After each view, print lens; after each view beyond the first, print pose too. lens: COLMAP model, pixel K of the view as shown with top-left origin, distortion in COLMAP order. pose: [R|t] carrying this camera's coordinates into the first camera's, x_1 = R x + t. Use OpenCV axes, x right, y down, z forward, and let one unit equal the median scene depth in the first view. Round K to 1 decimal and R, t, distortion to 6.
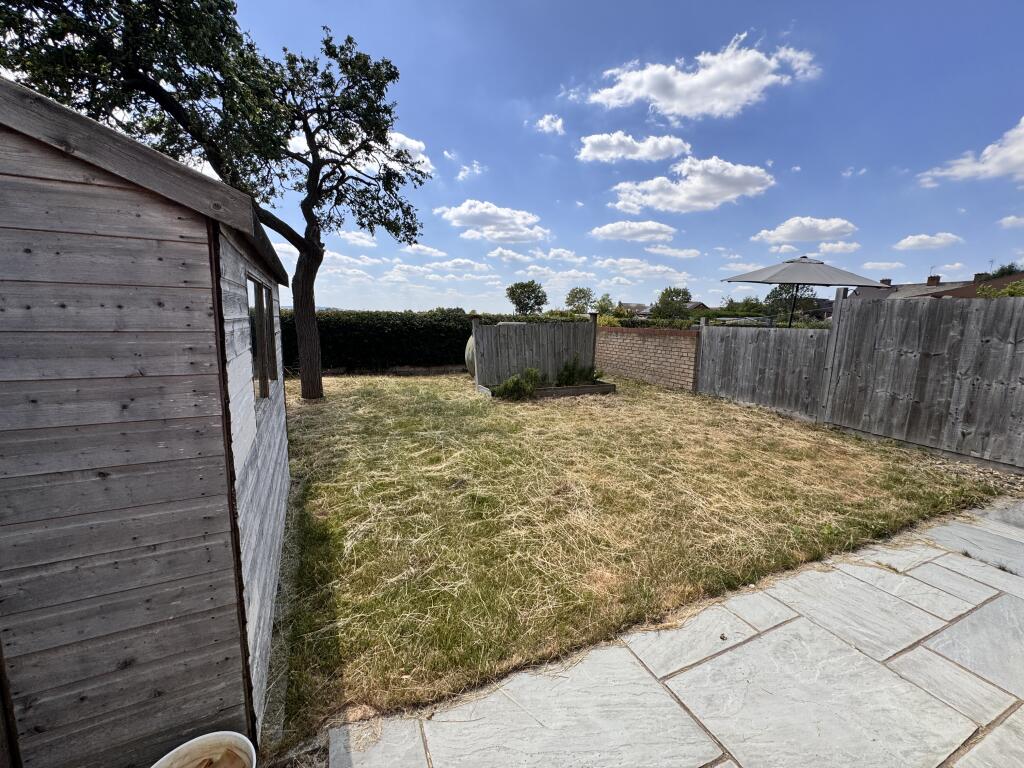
lens RADIAL K [[411.8, 0, 506.4], [0, 411.8, 385.0], [0, 0, 1]] dist [-0.000119, -0.000472]
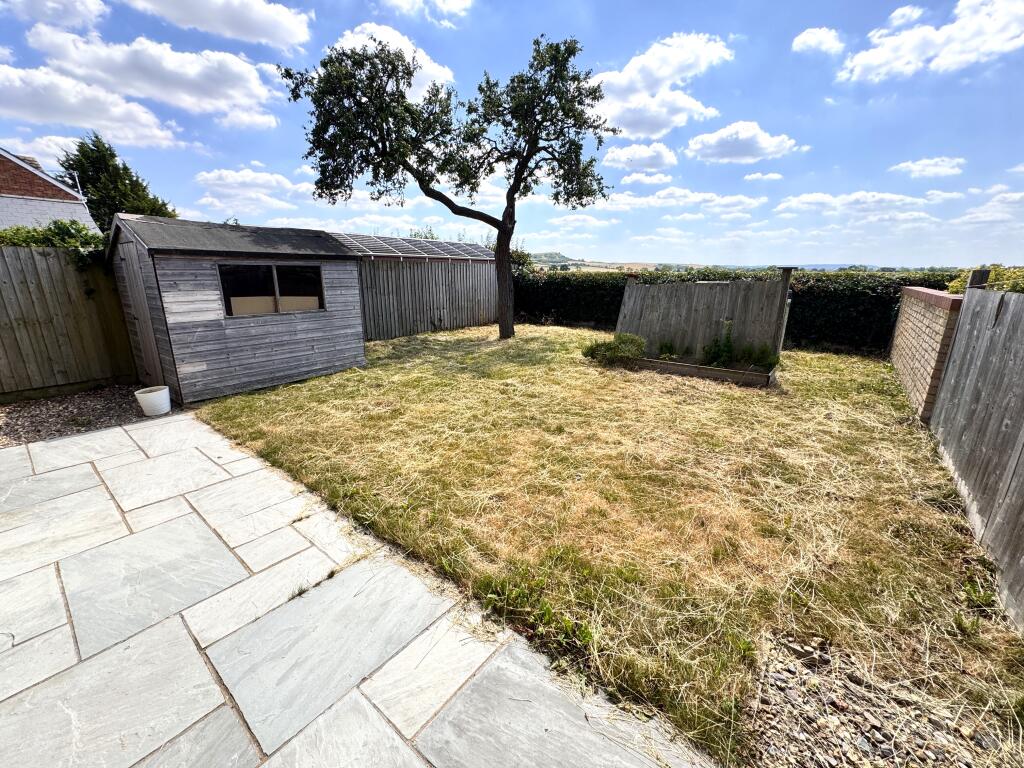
lens RADIAL K [[411.8, 0, 510.4], [0, 411.8, 384.4], [0, 0, 1]] dist [-0.000119, -0.000472]
pose [[0.454516, 0.213022, -0.864891, 1.021539], [-0.134370, 0.976268, 0.169840, -0.069591], [0.880545, 0.039021, 0.472353, 0.492828]]
